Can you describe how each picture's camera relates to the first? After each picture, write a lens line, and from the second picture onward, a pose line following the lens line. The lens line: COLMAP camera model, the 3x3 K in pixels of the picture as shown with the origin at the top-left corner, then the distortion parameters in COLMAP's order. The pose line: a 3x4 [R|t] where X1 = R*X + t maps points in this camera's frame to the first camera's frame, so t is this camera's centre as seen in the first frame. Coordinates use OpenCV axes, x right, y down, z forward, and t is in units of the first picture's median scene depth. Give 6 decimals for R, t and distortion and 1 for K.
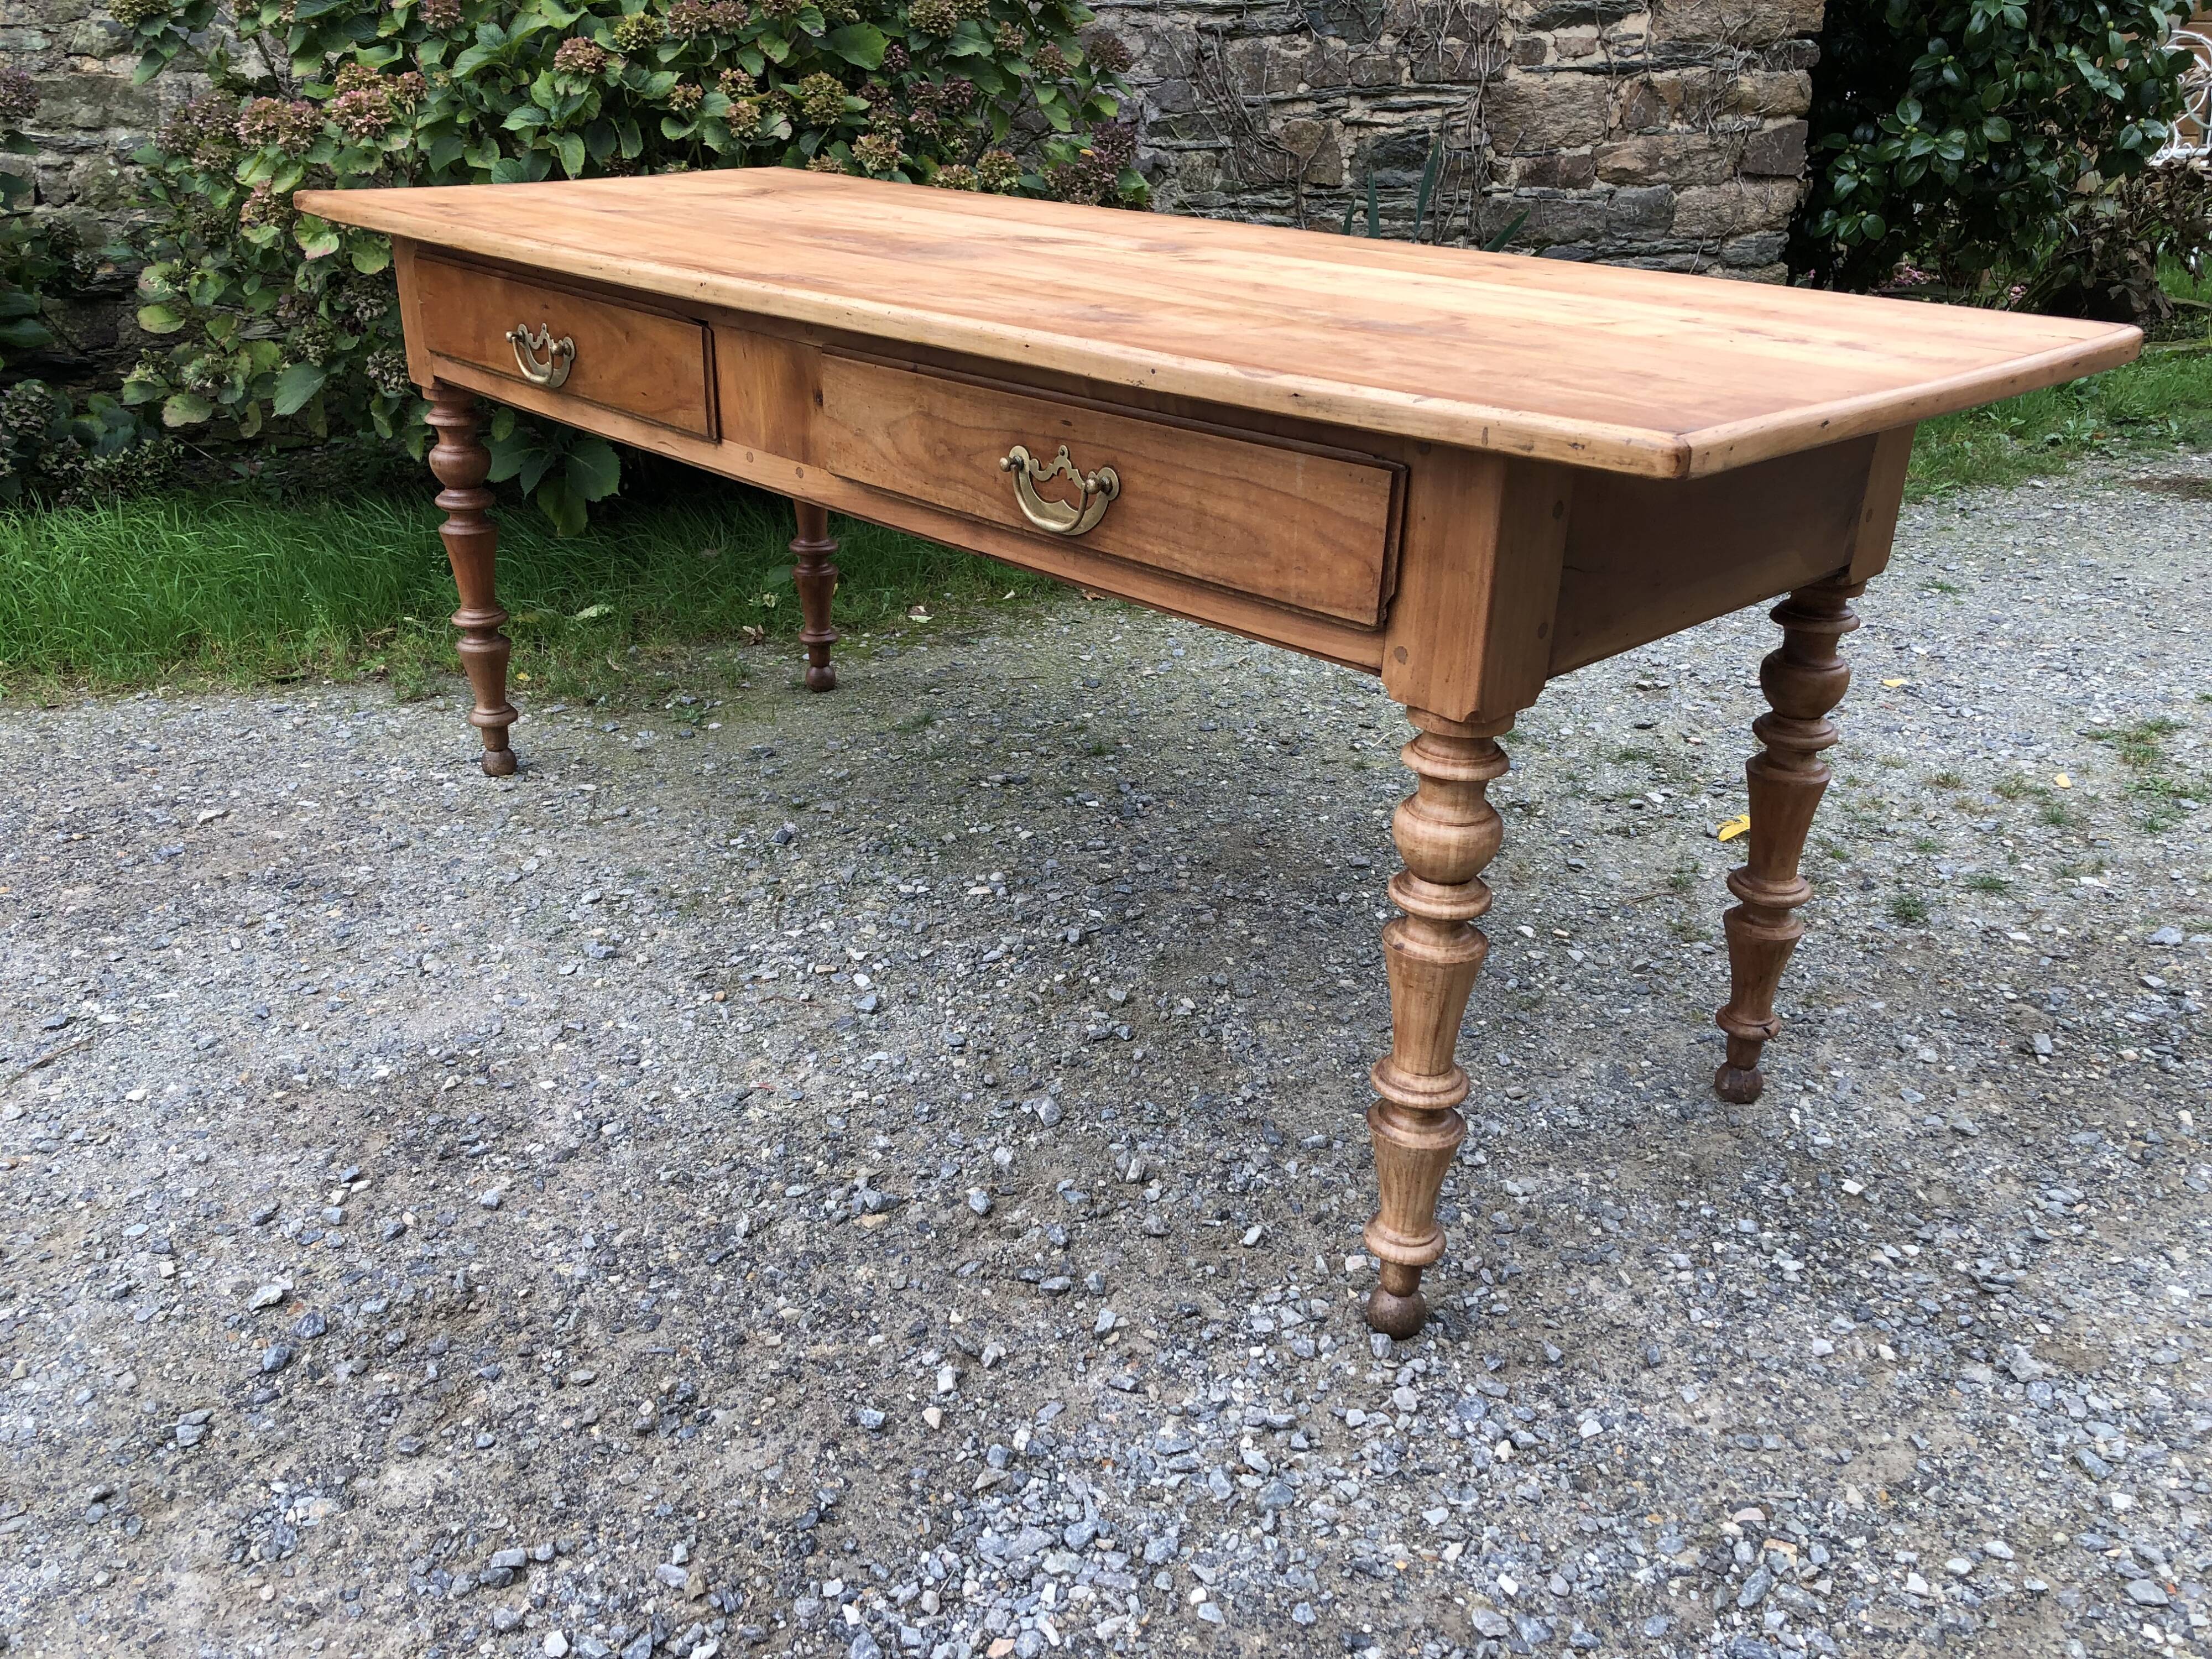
lens RADIAL K [[1810.5, 0, 1106.7], [0, 1810.5, 809.1], [0, 0, 1]] dist [0.016447, -0.003555]
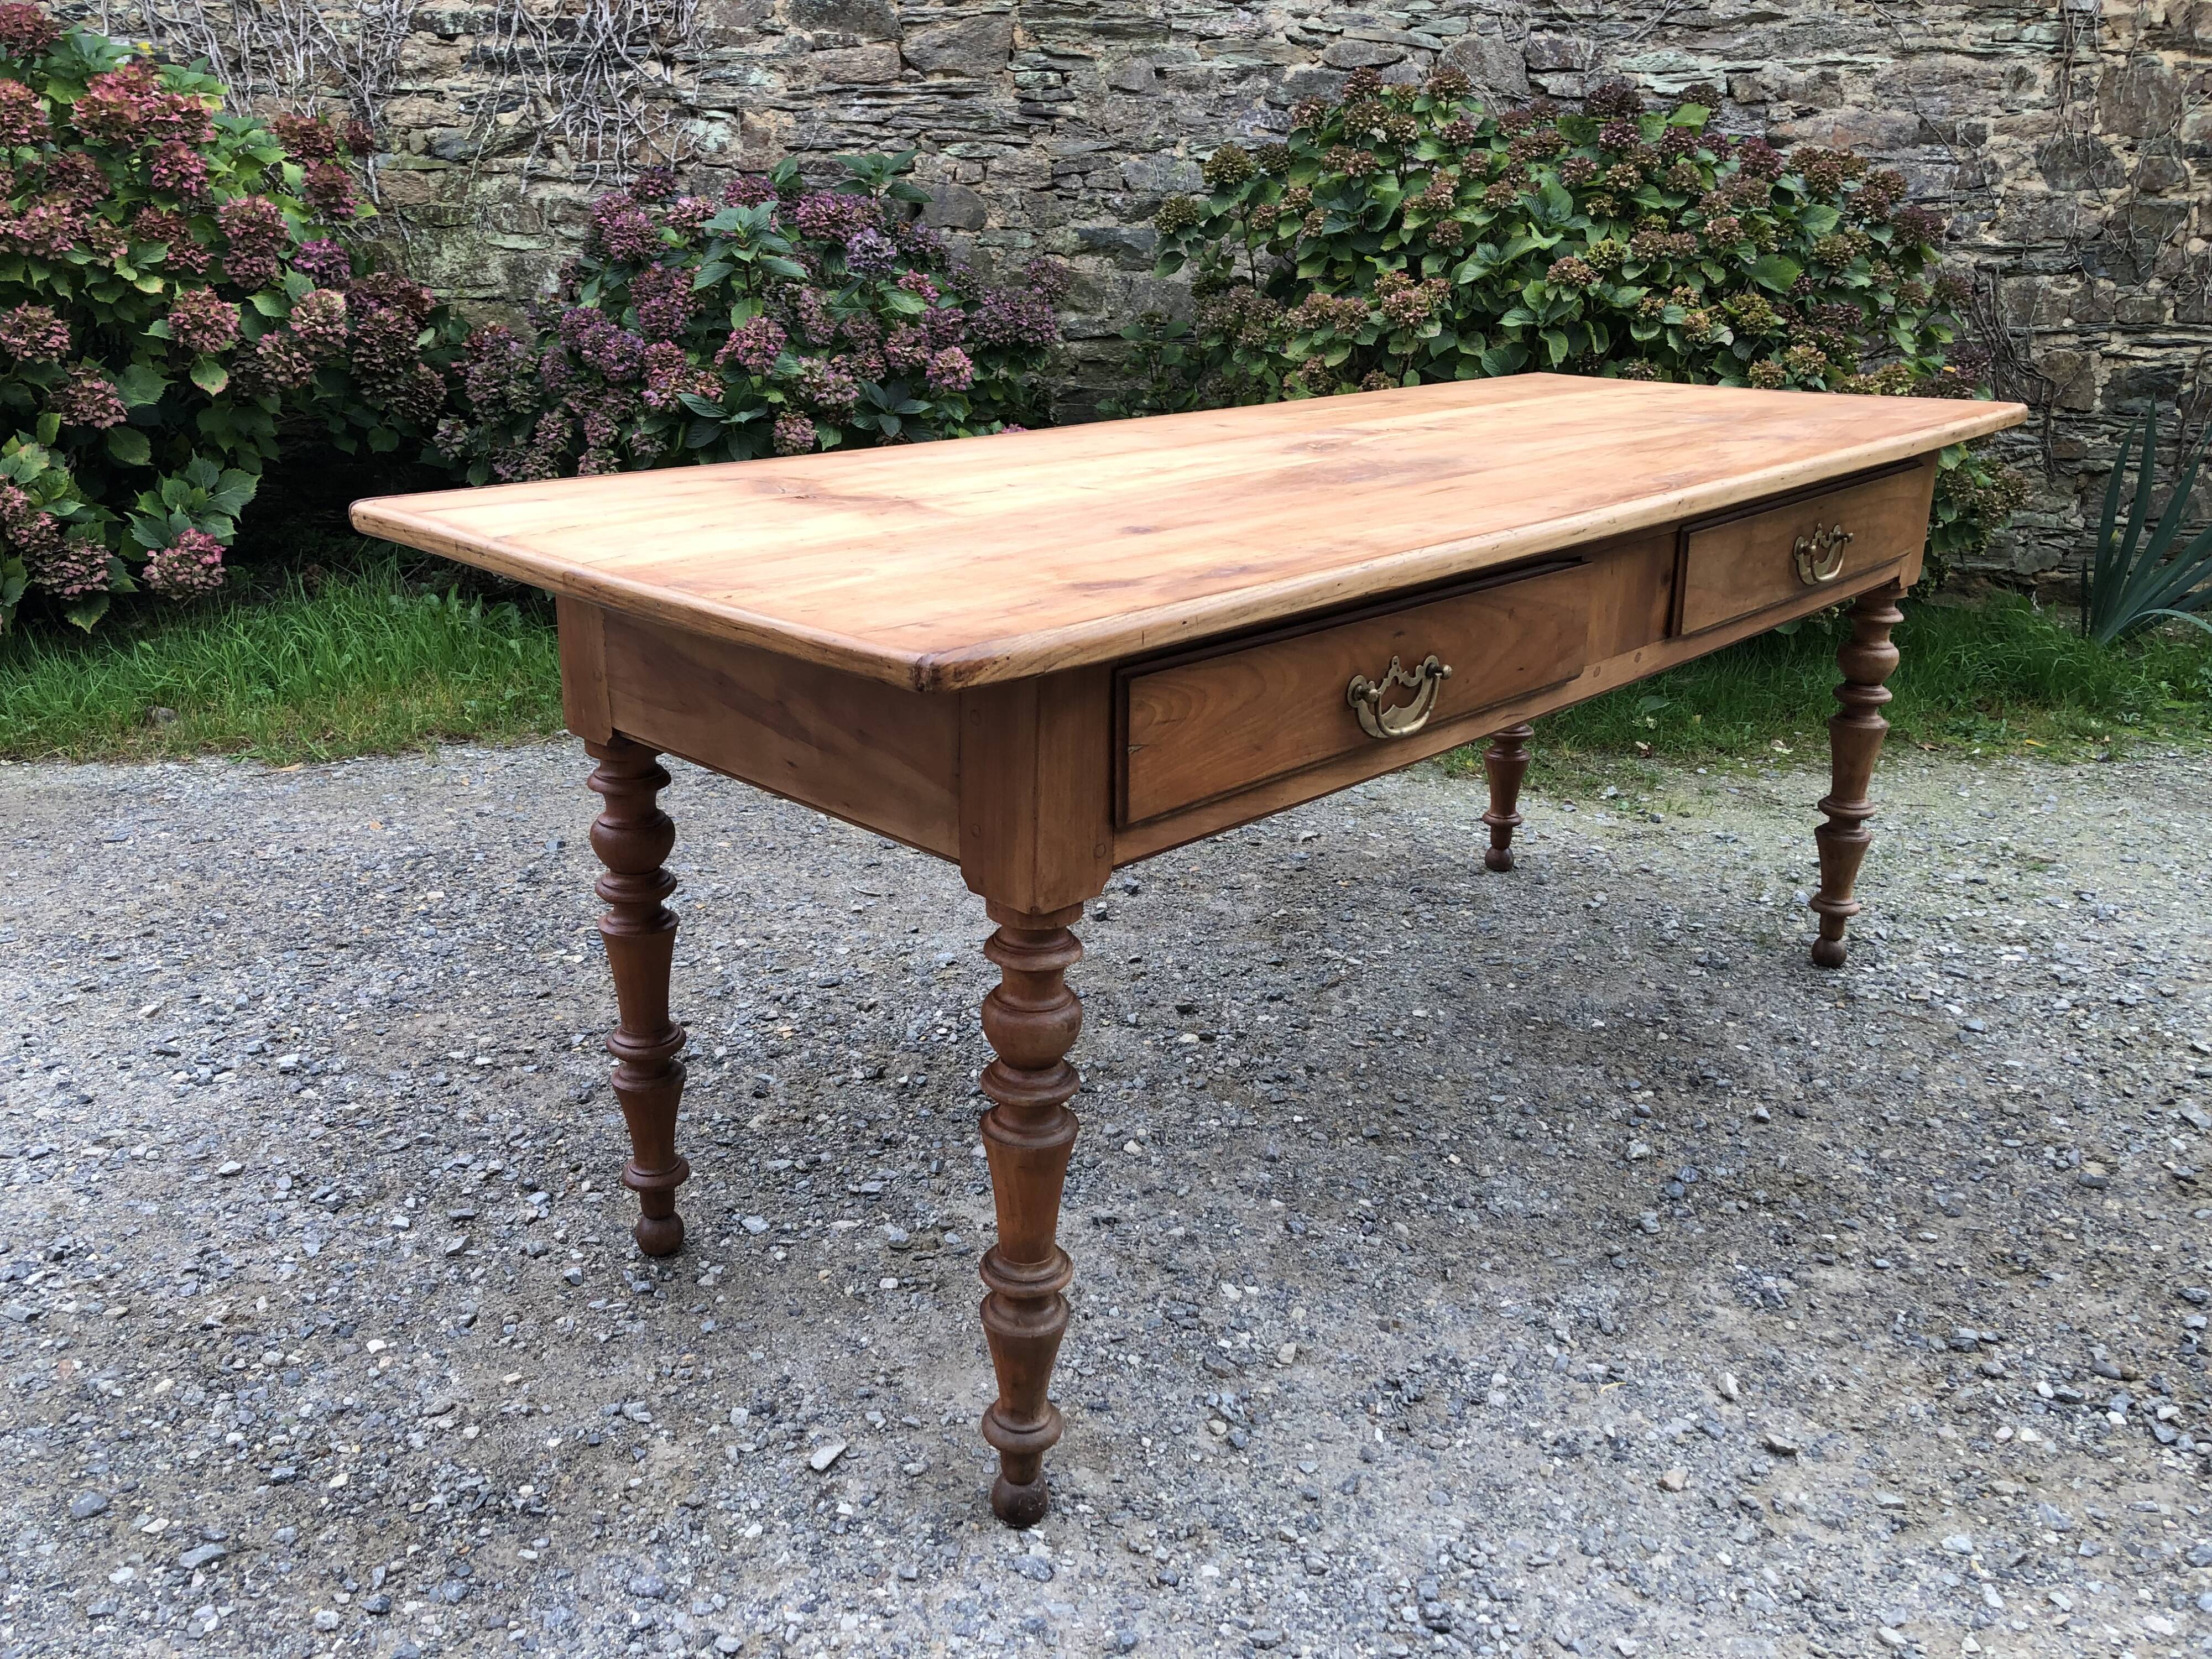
lens RADIAL K [[1810.5, 0, 1078.3], [0, 1810.5, 805.9], [0, 0, 1]] dist [0.016447, -0.003555]
pose [[0.973192, 0.103423, -0.205430, -0.432652], [-0.124869, 0.987682, -0.094302, 0.135123], [0.193146, 0.117426, 0.974118, -0.294482]]
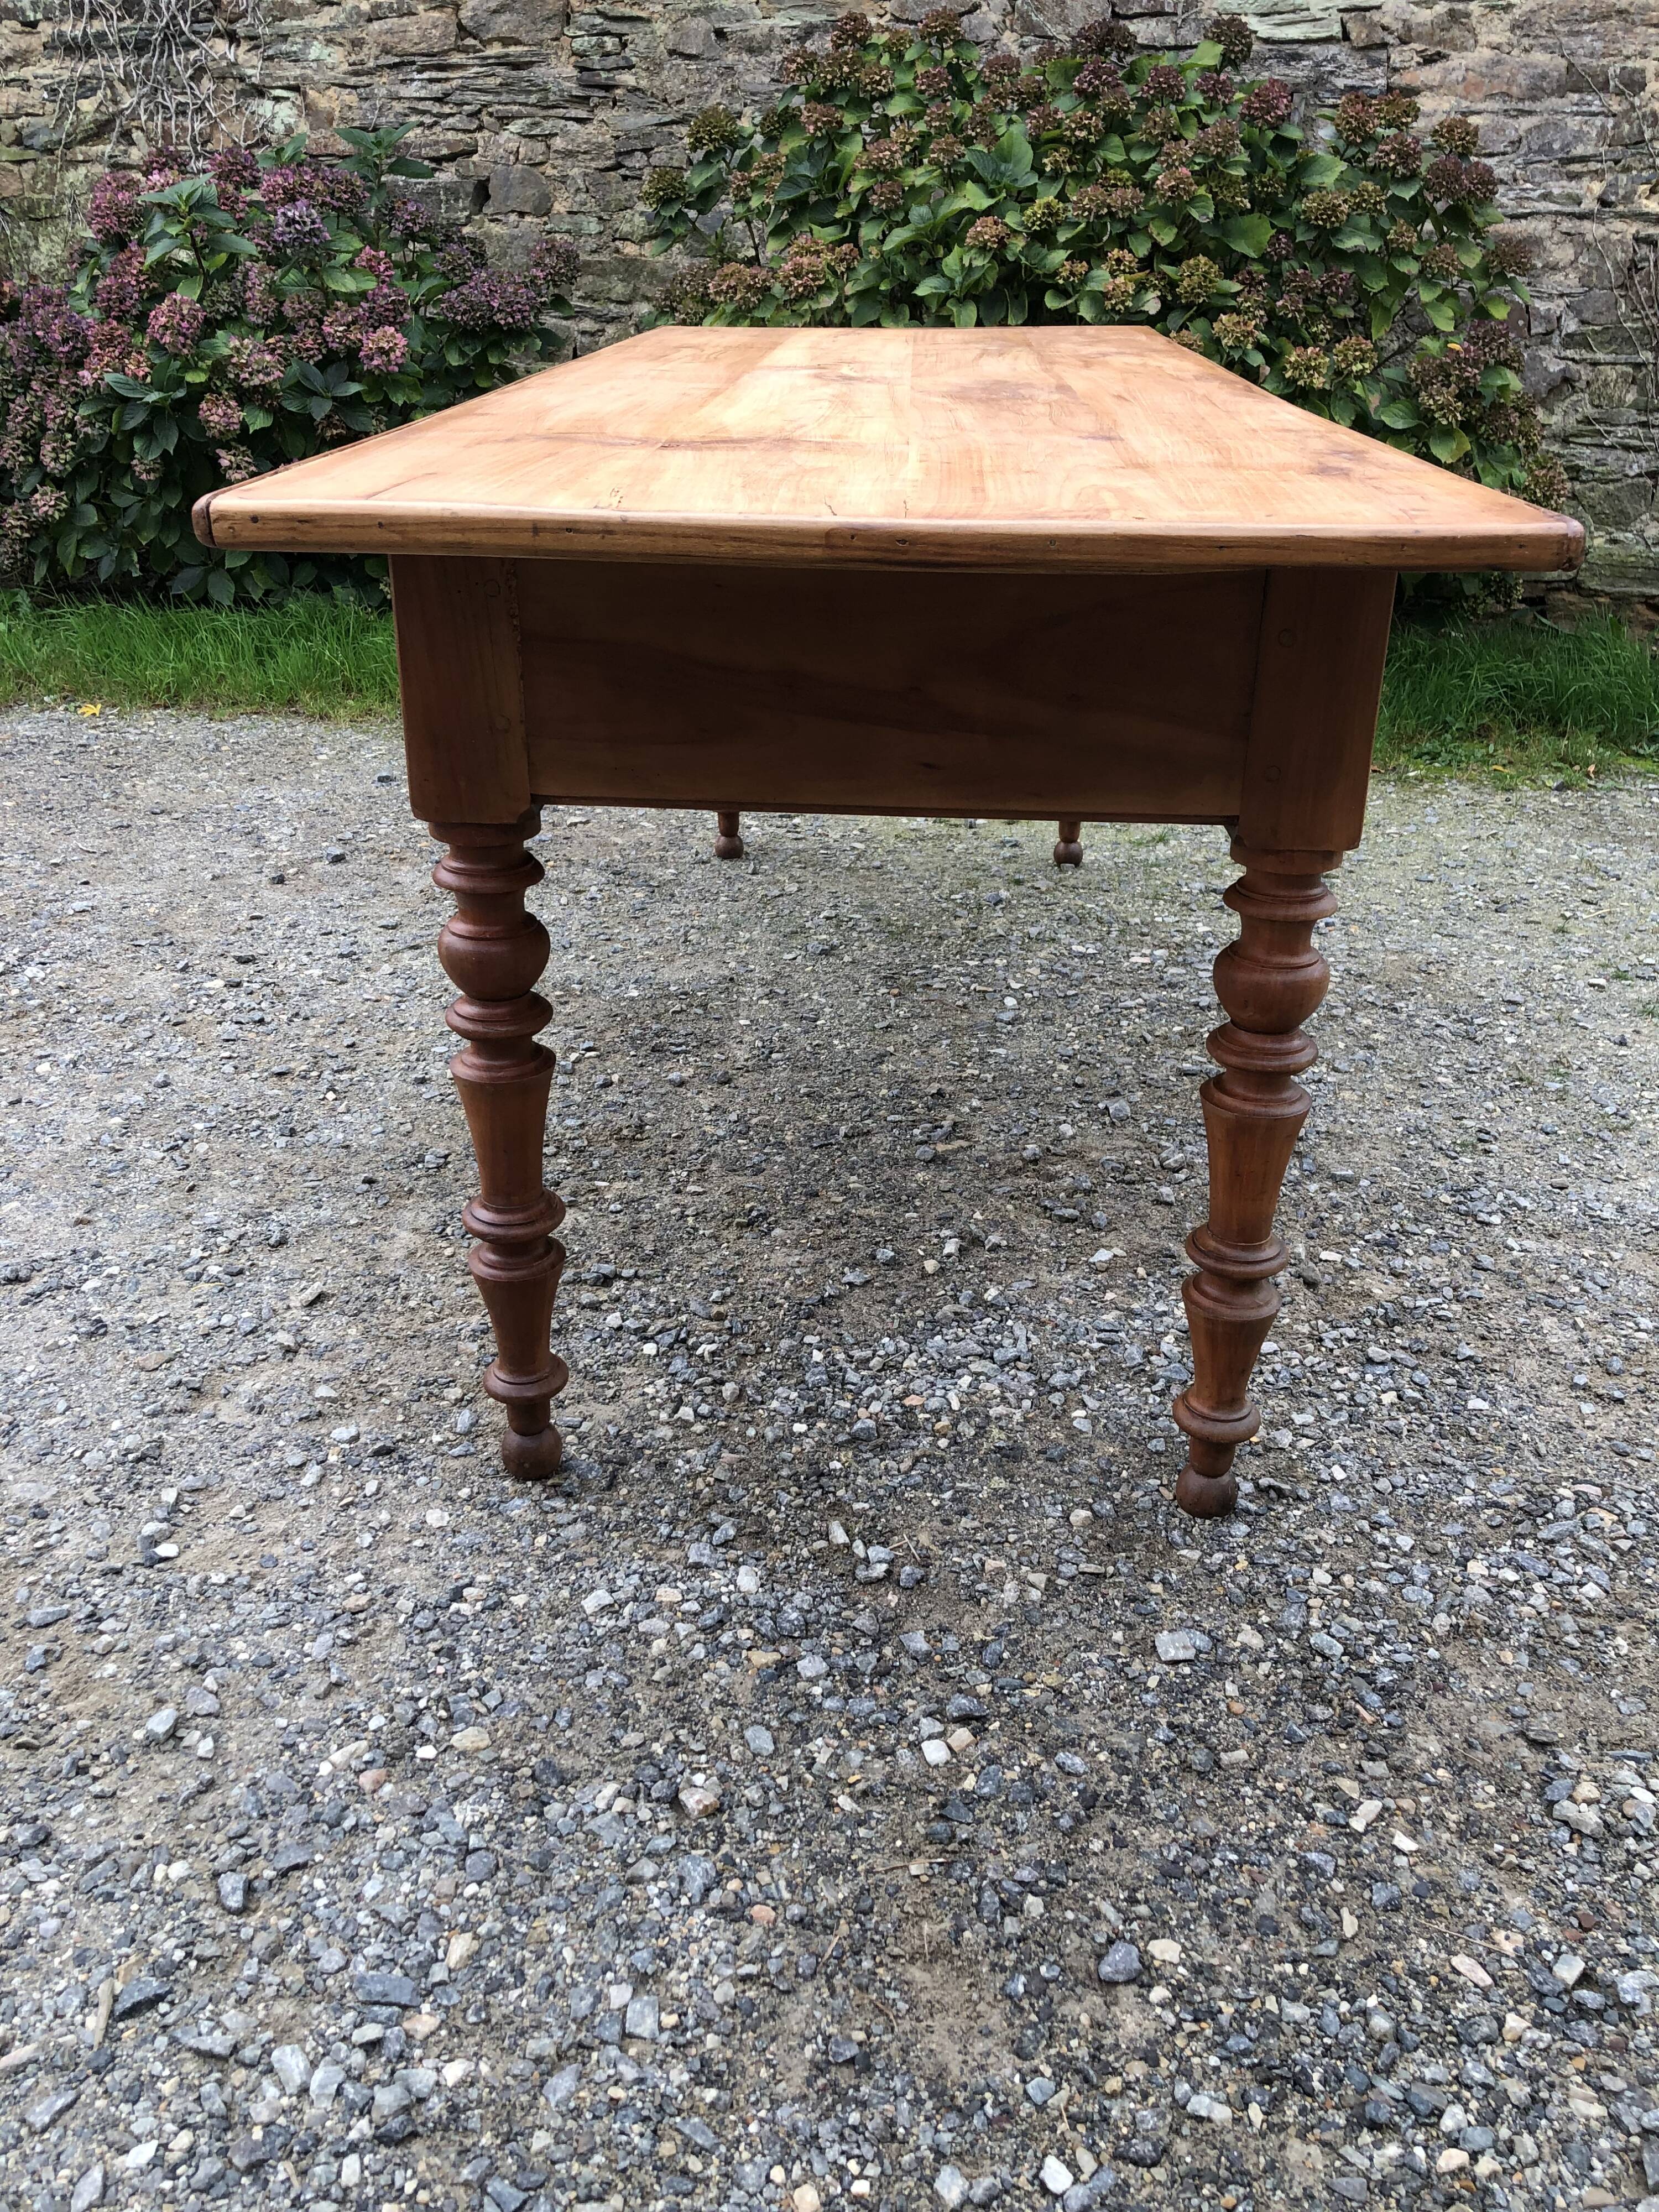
lens RADIAL K [[1810.5, 0, 836.6], [0, 1810.5, 1100.1], [0, 0, 1]] dist [0.016447, -0.003555]
pose [[0.918327, 0.186322, -0.349227, 0.164527], [-0.180529, 0.982329, 0.049380, 0.109200], [0.352257, 0.017698, 0.935736, -0.123197]]
